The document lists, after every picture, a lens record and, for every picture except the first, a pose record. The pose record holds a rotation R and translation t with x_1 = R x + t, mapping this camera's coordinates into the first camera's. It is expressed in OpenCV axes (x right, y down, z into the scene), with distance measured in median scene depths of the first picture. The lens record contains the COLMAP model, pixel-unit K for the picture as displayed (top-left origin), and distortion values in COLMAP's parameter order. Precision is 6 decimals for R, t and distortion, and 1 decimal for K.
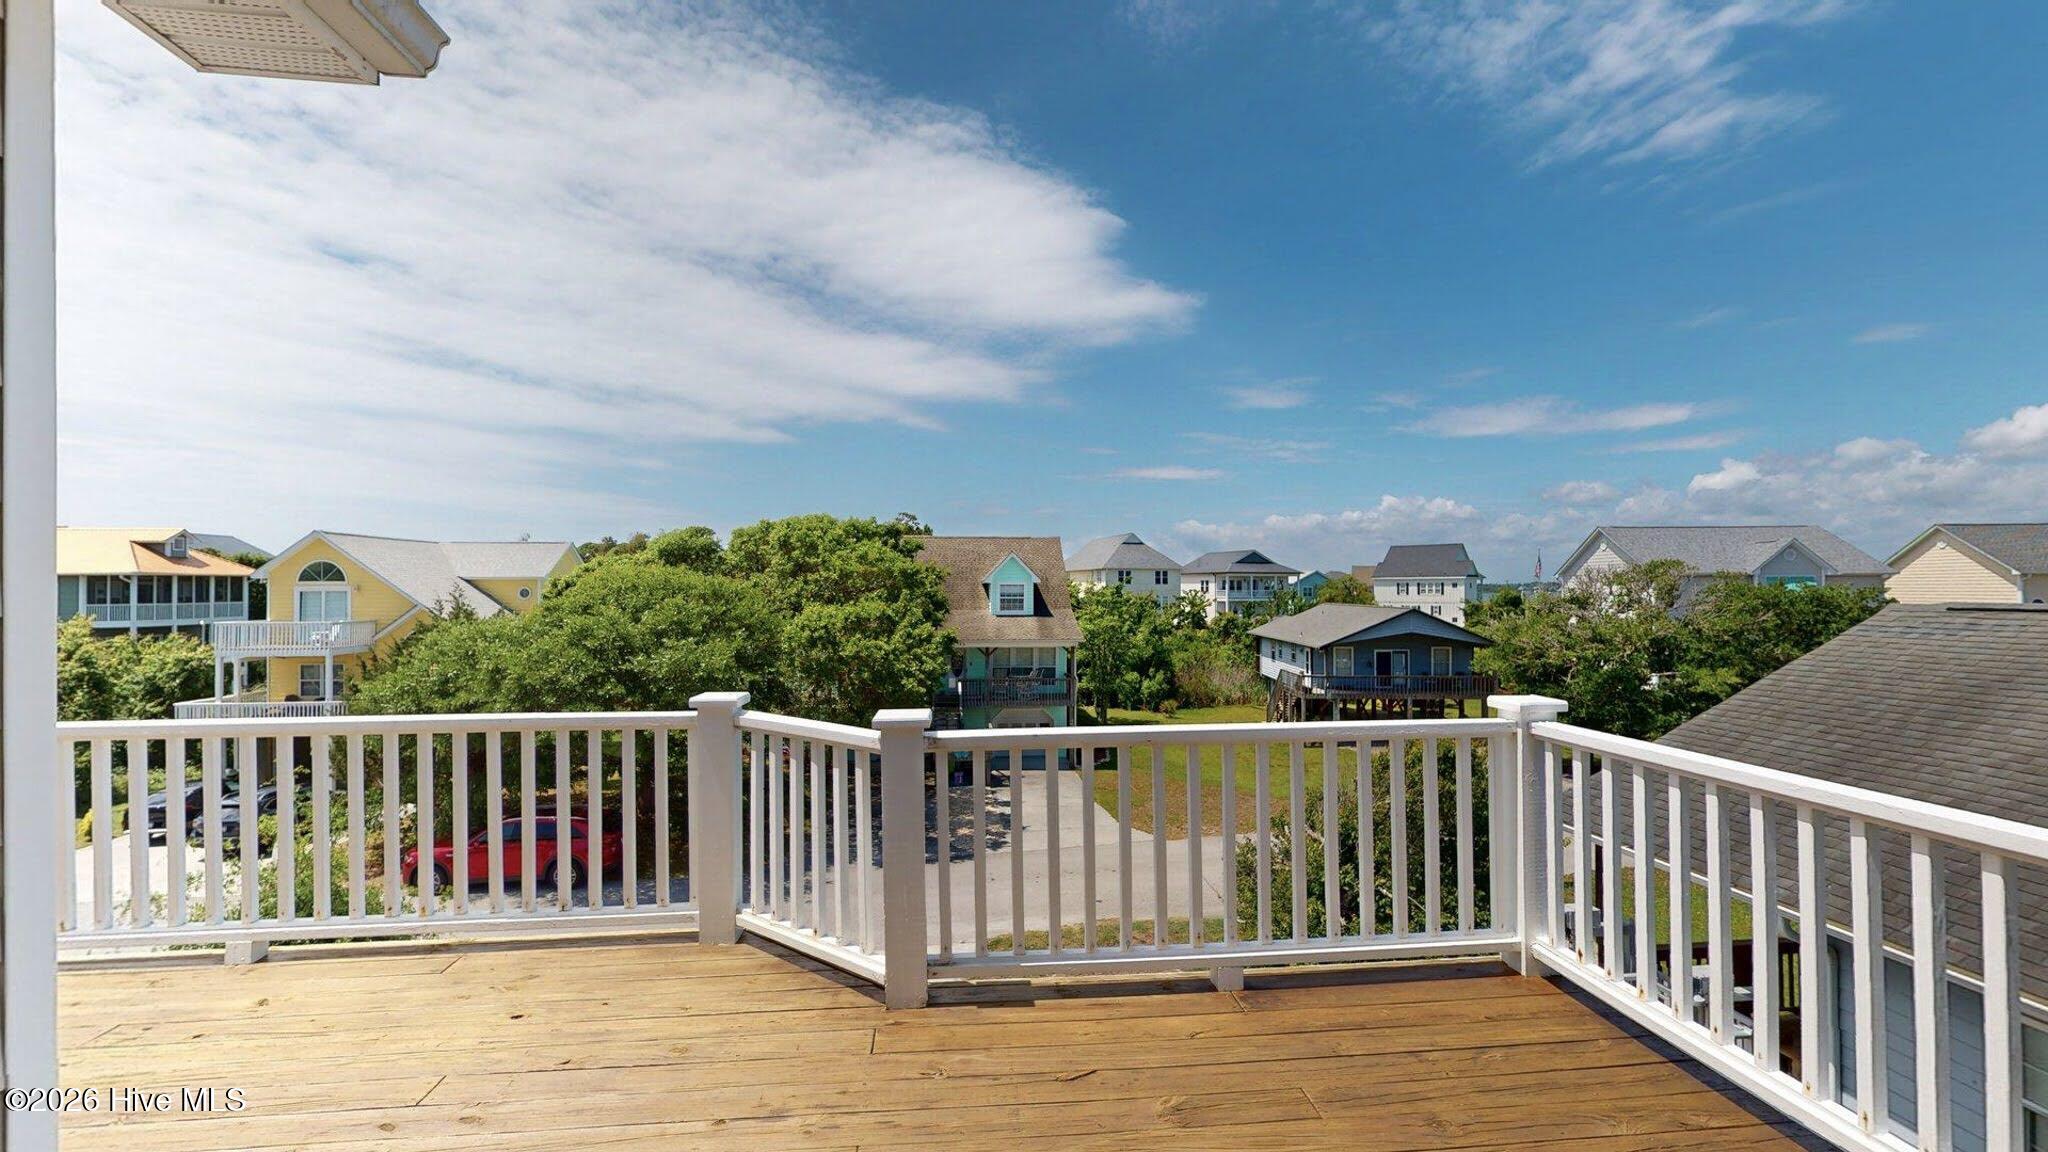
lens RADIAL K [[847.2, 0, 1032.5], [0, 847.2, 596.9], [0, 0, 1]] dist [-0.030241, -0.000164]
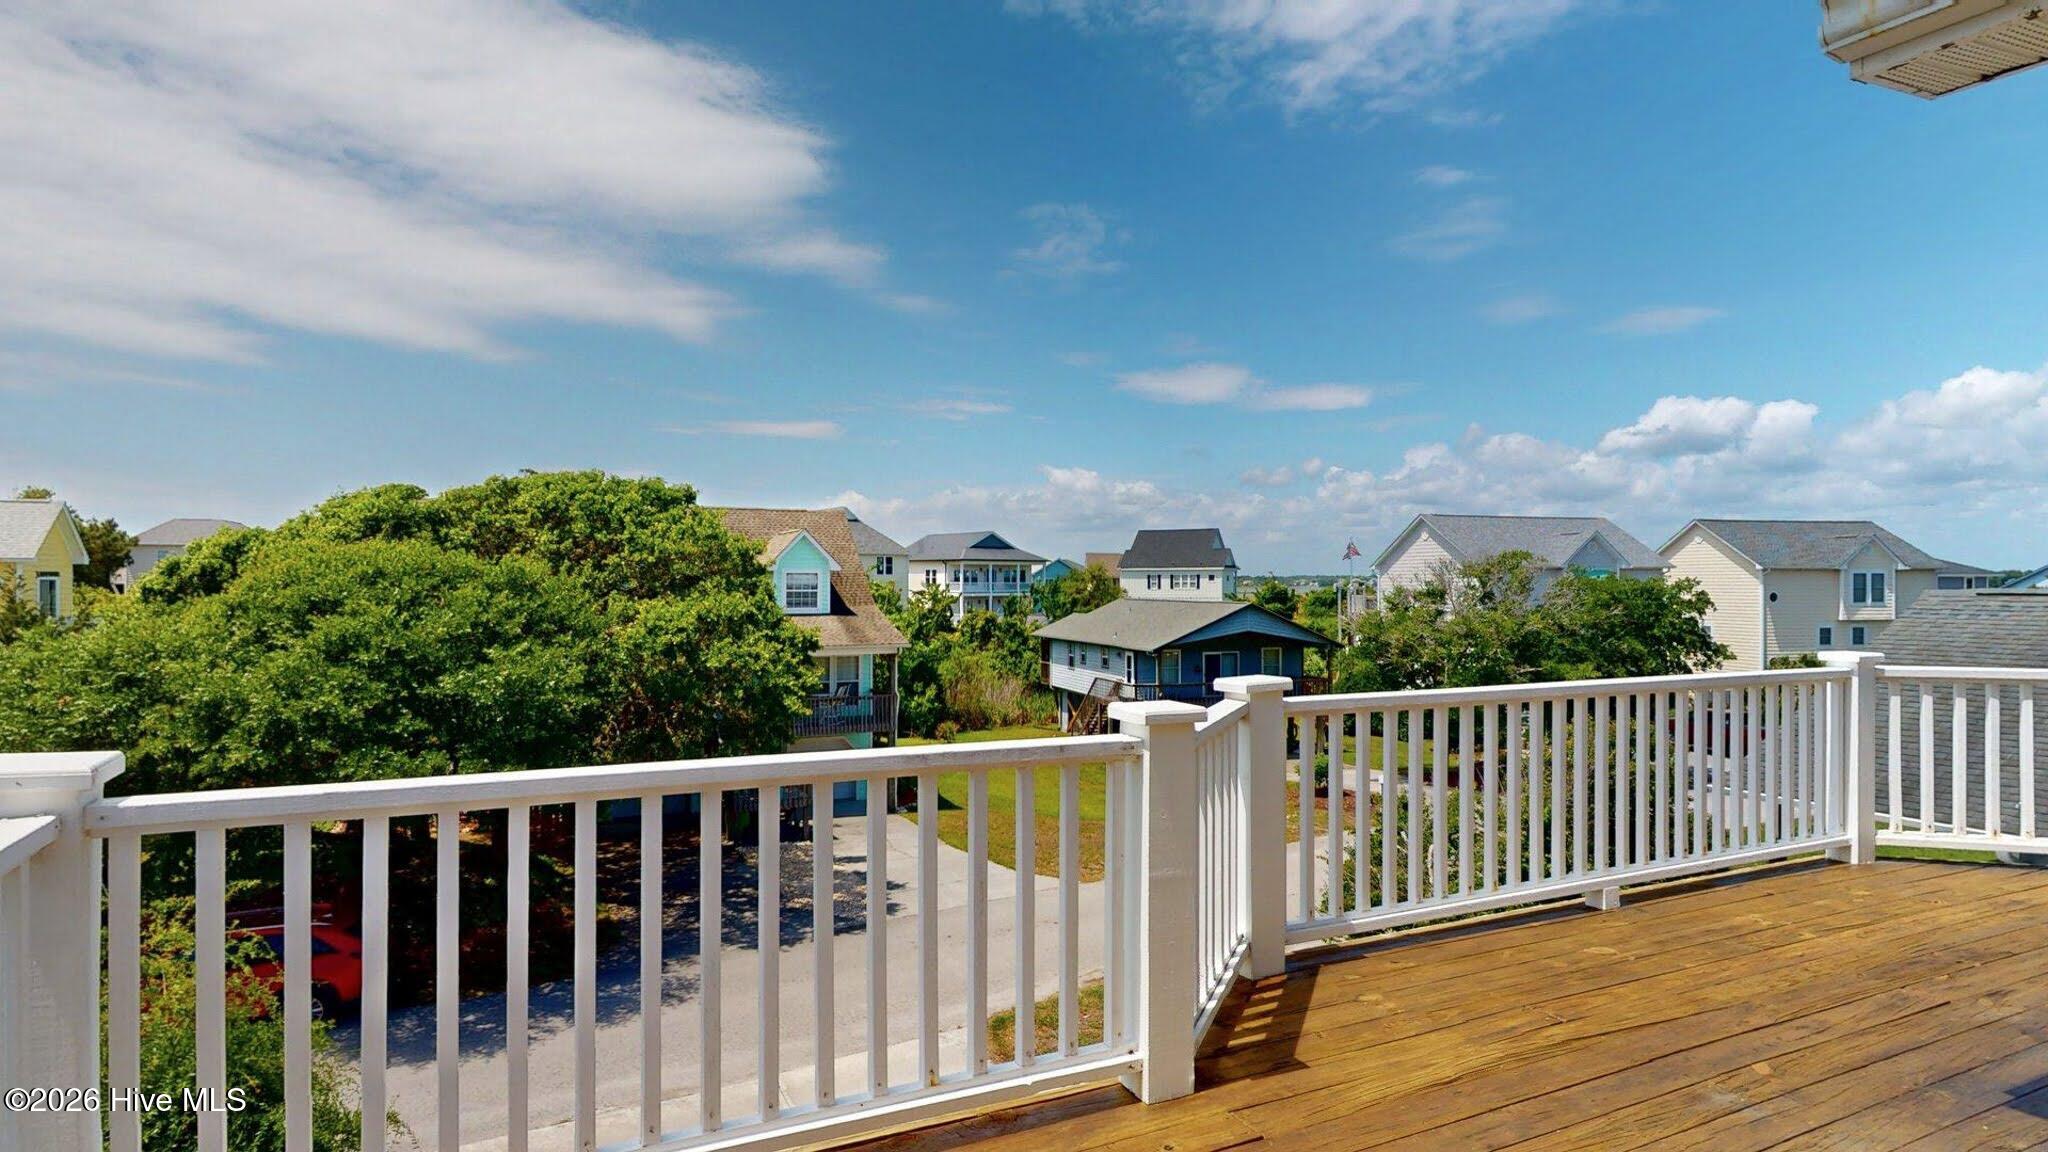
lens RADIAL K [[1134.4, 0, 1016.9], [0, 1134.4, 573.6], [0, 0, 1]] dist [-0.001779, 0.000248]
pose [[0.935713, 0.006312, 0.352706, -0.167859], [-0.000628, 0.999868, -0.016229, 0.001584], [-0.352762, 0.014964, 0.935593, -0.011970]]
